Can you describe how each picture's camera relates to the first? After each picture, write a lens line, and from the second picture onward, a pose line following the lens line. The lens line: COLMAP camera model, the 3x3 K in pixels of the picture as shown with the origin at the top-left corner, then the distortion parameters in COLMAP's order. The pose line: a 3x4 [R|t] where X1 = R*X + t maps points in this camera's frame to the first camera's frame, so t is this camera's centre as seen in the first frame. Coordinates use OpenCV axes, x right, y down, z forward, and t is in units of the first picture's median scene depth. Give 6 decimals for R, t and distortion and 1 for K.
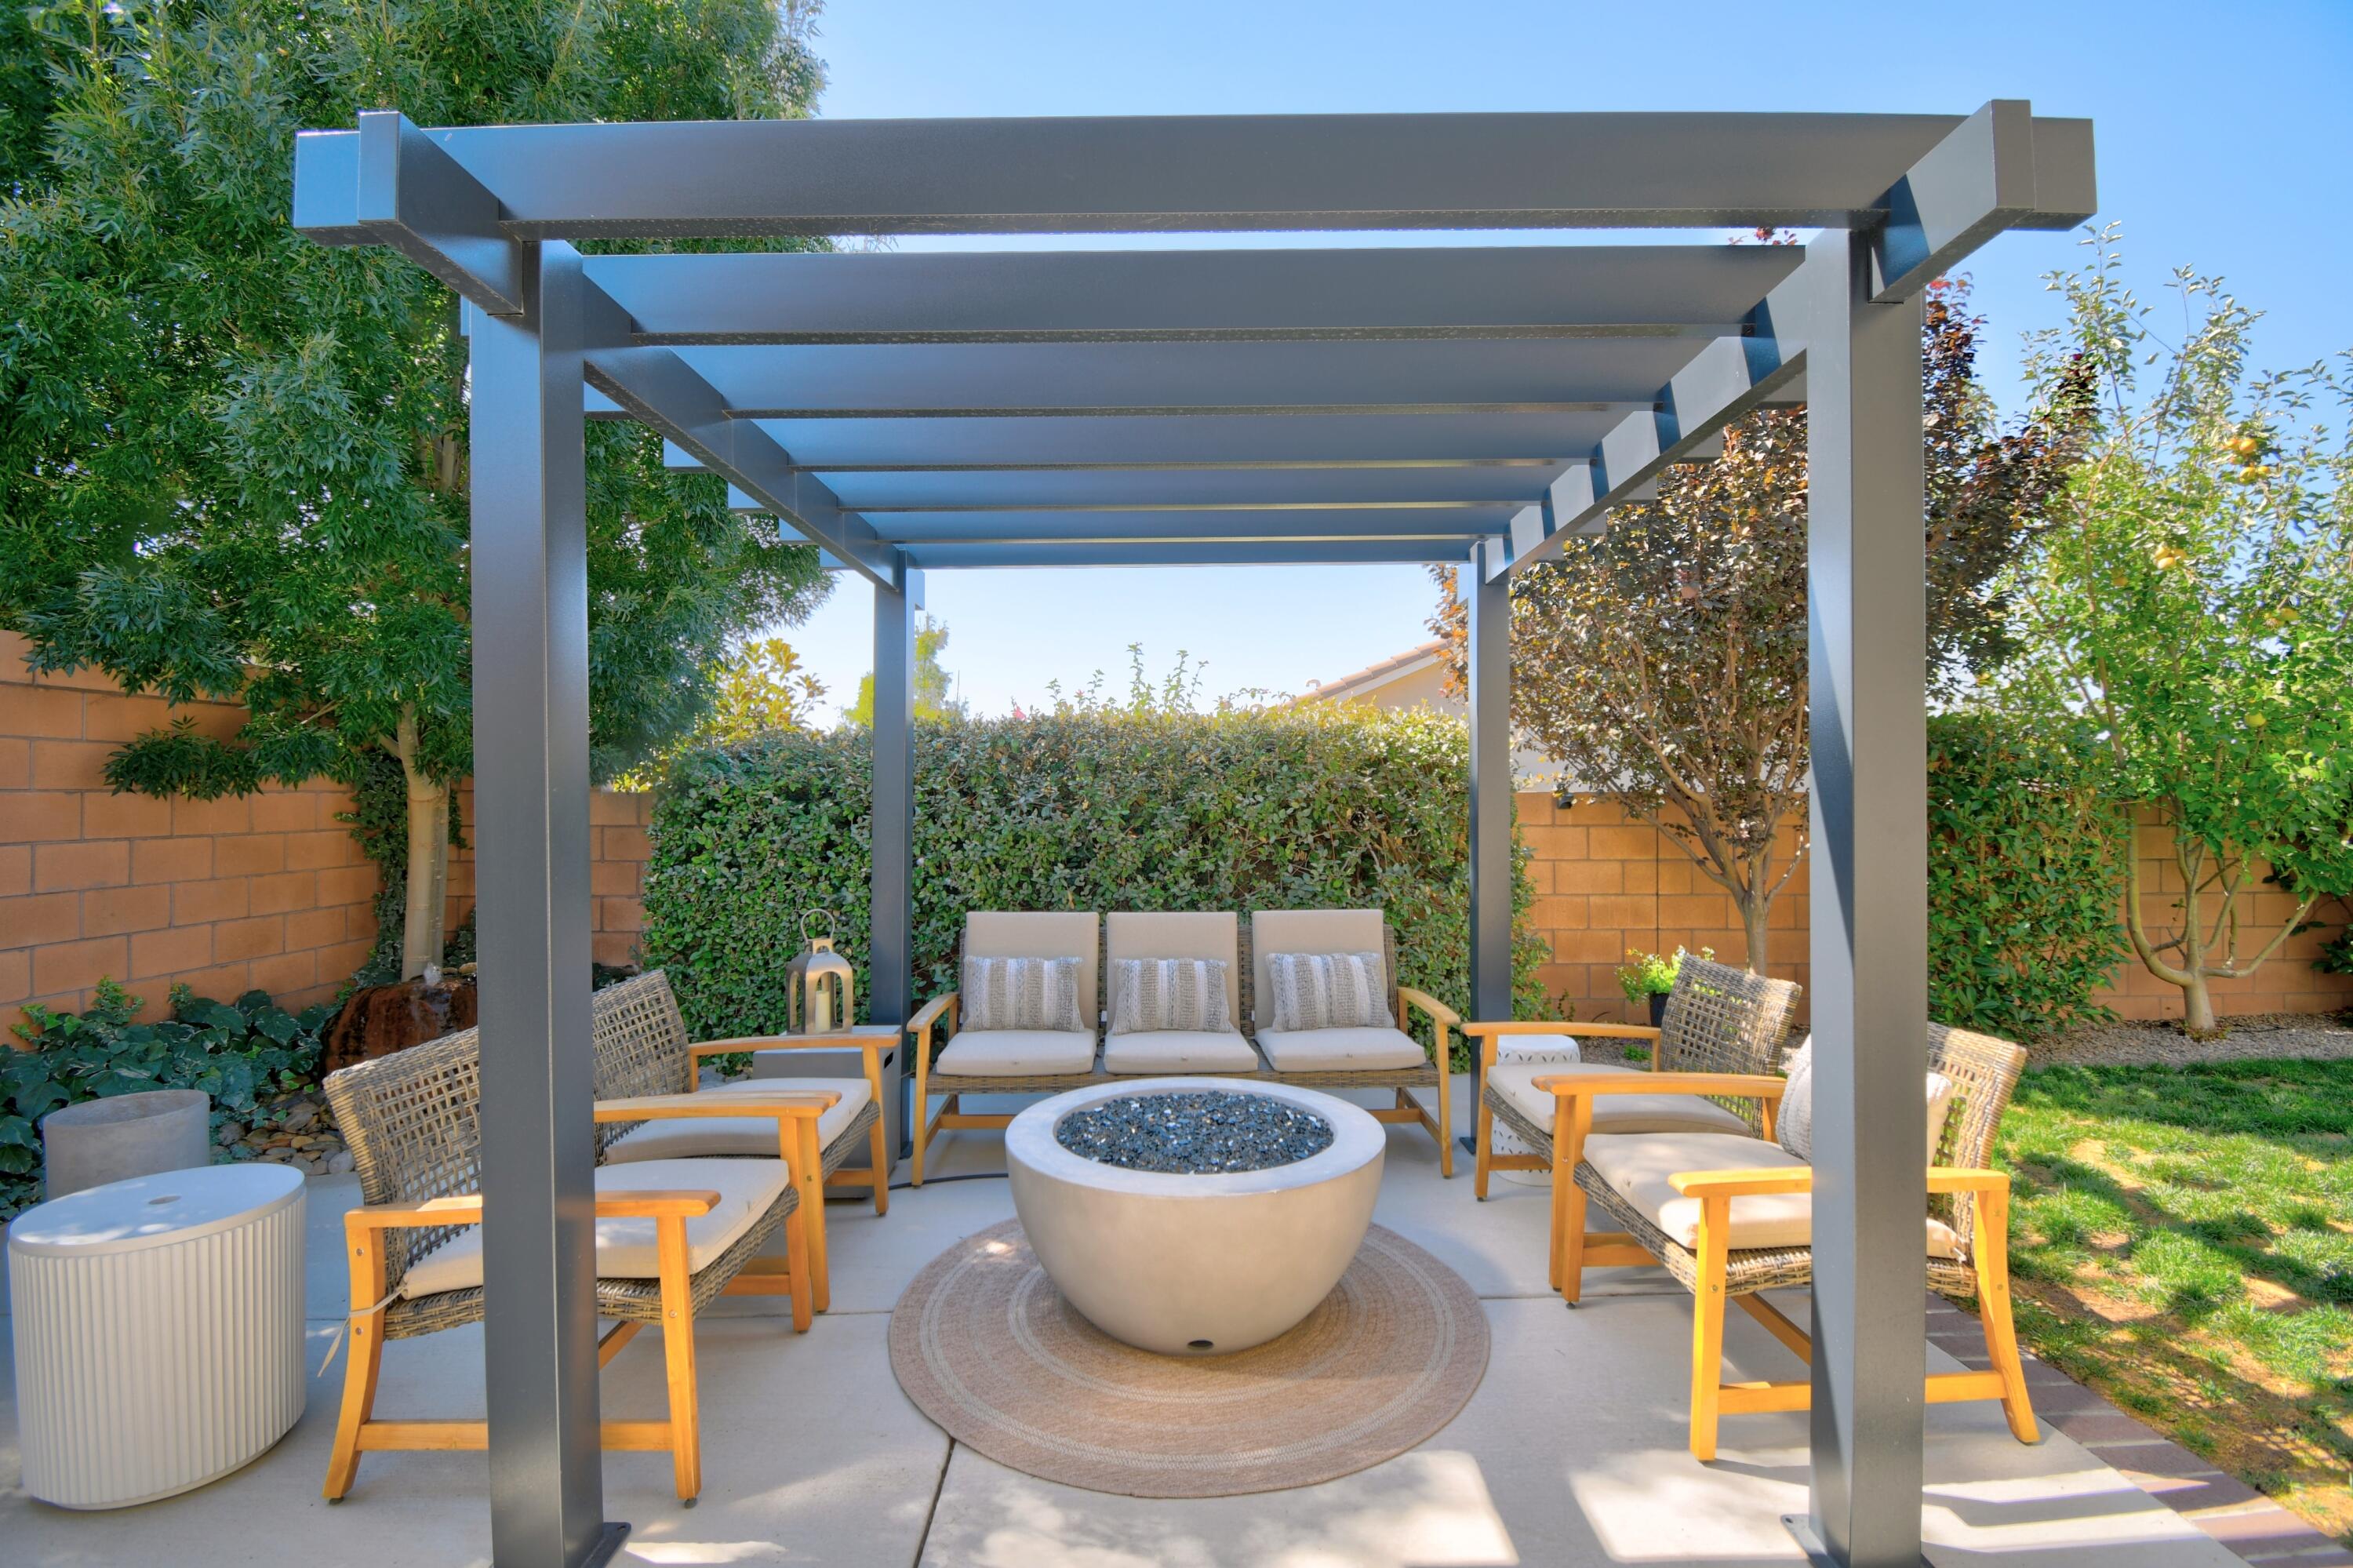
lens RADIAL K [[1071.6, 0, 1174.8], [0, 1071.6, 788.1], [0, 0, 1]] dist [-0.020131, -0.000535]
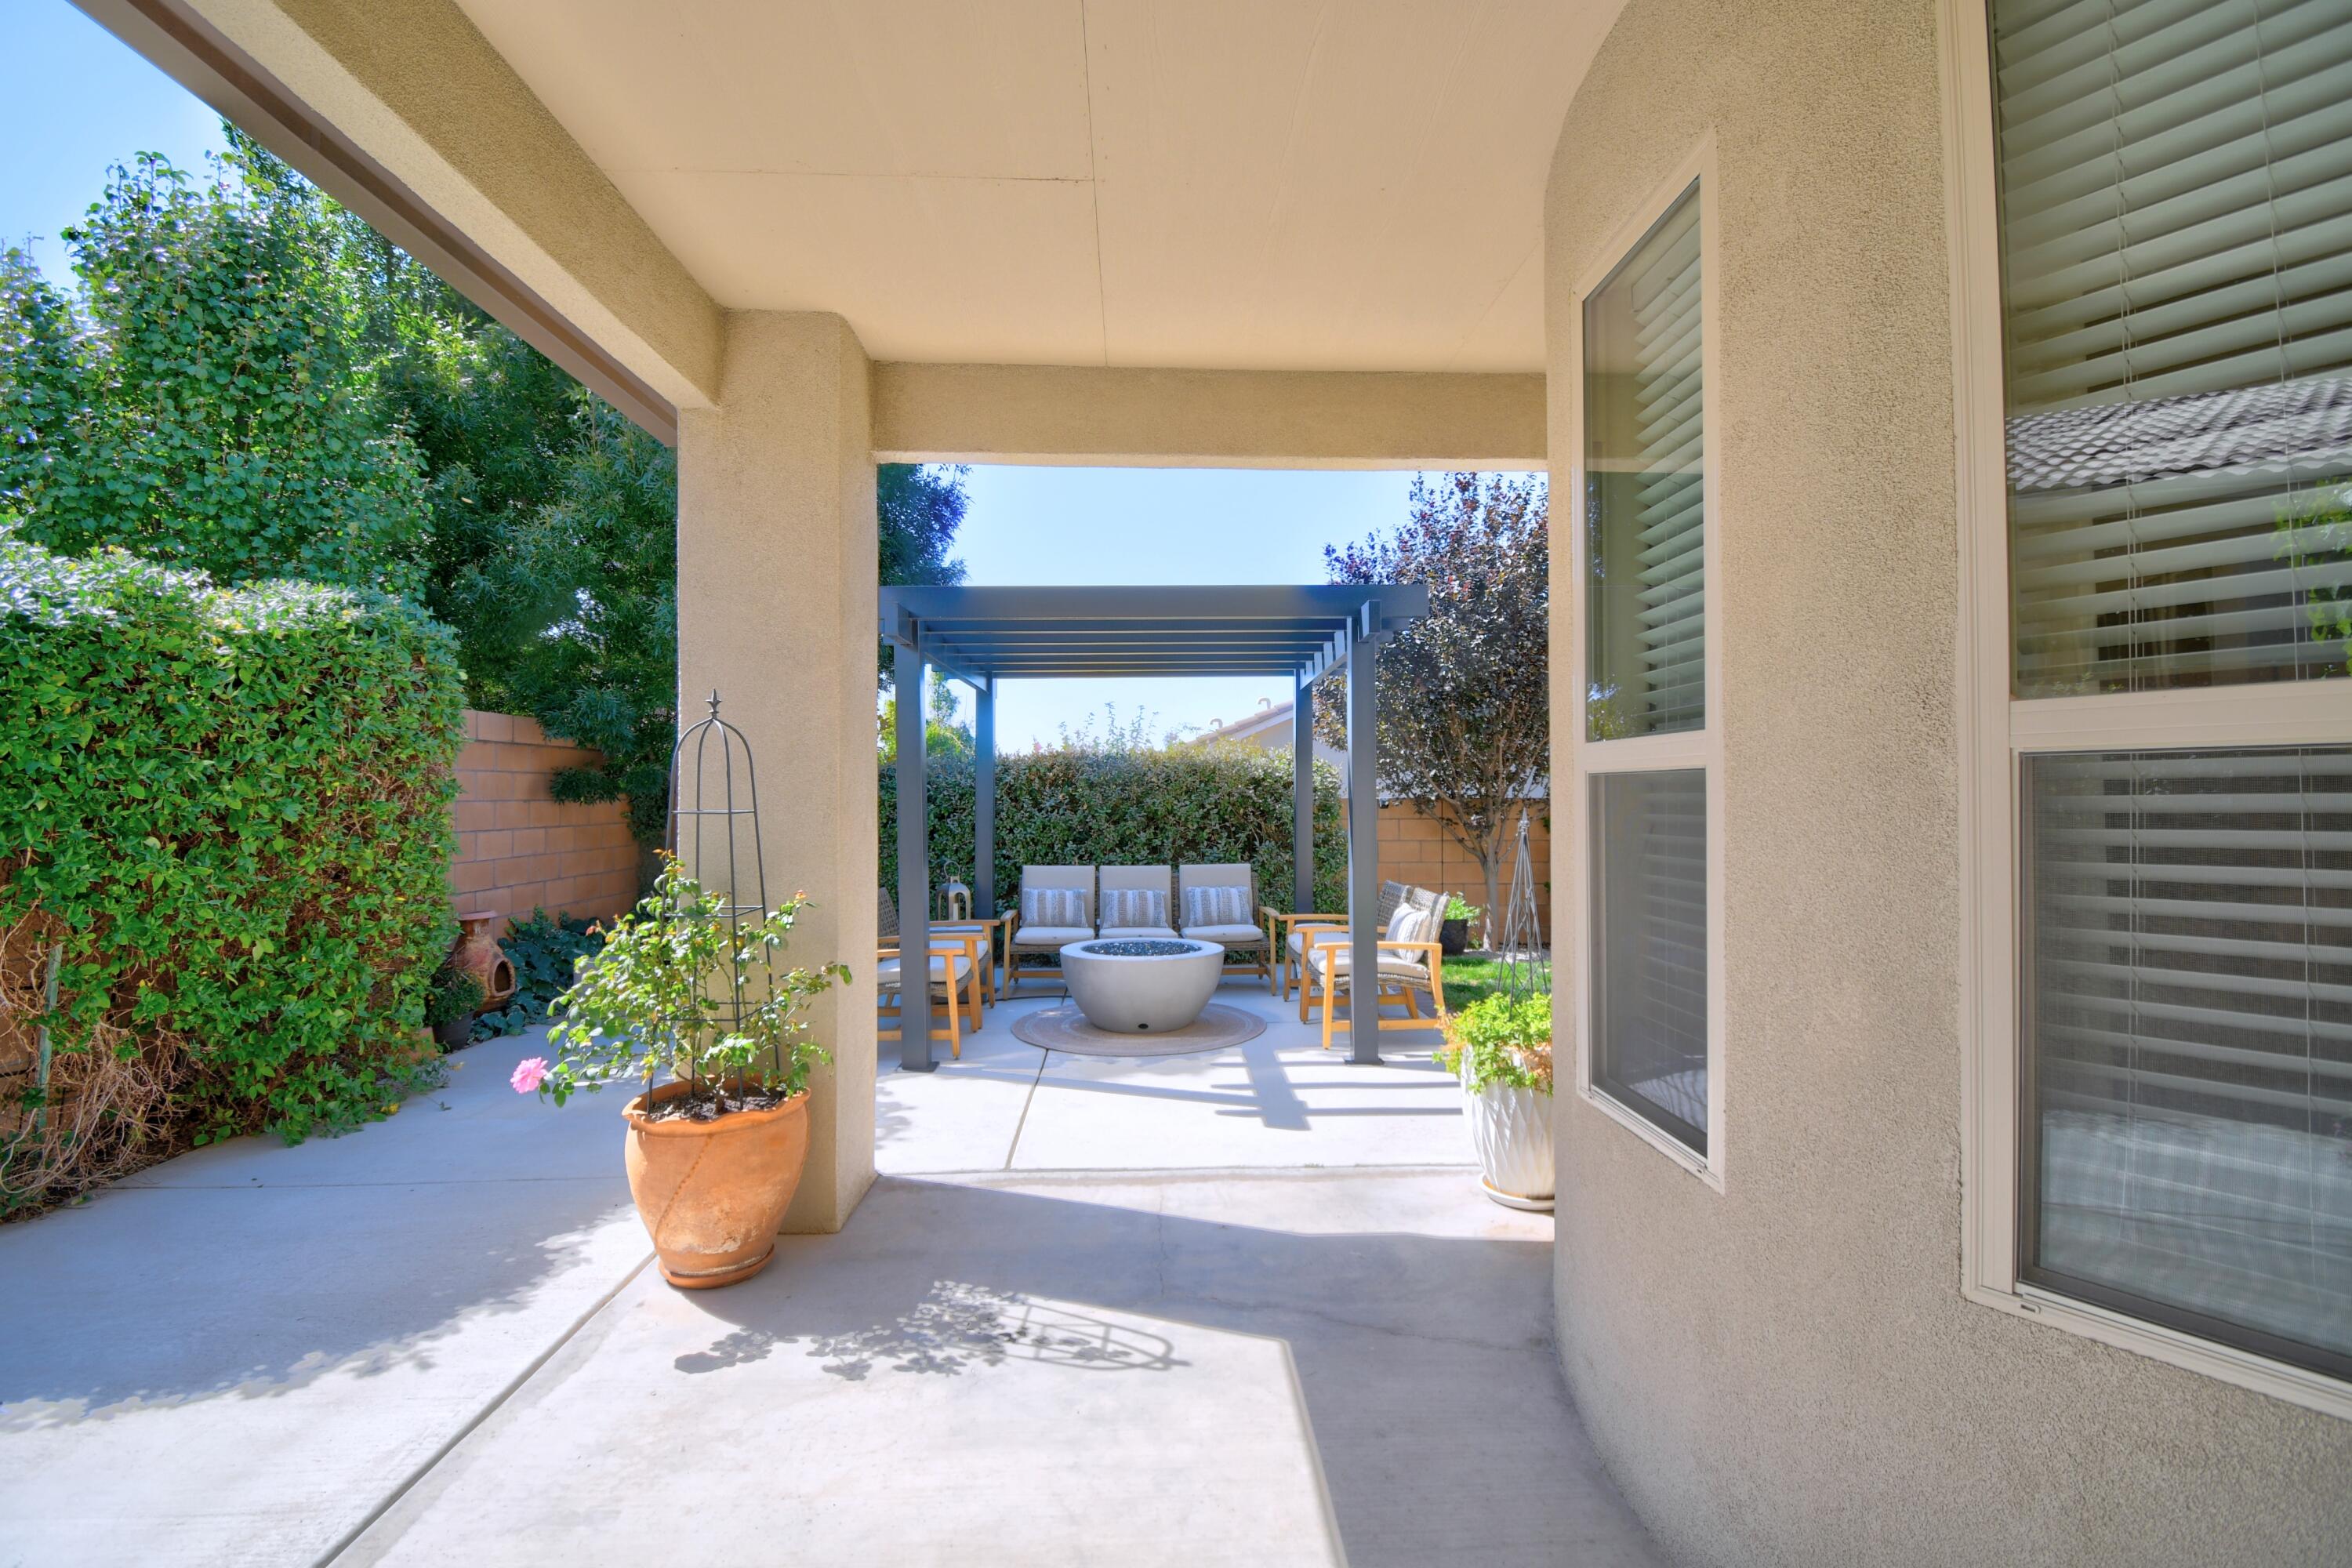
lens RADIAL K [[1071.1, 0, 1179.3], [0, 1071.1, 791.4], [0, 0, 1]] dist [-0.020131, -0.000535]
pose [[0.999632, -0.002093, 0.027049, 0.022842], [0.002006, 0.999993, 0.003249, -0.015634], [-0.027056, -0.003193, 0.999629, -0.799251]]
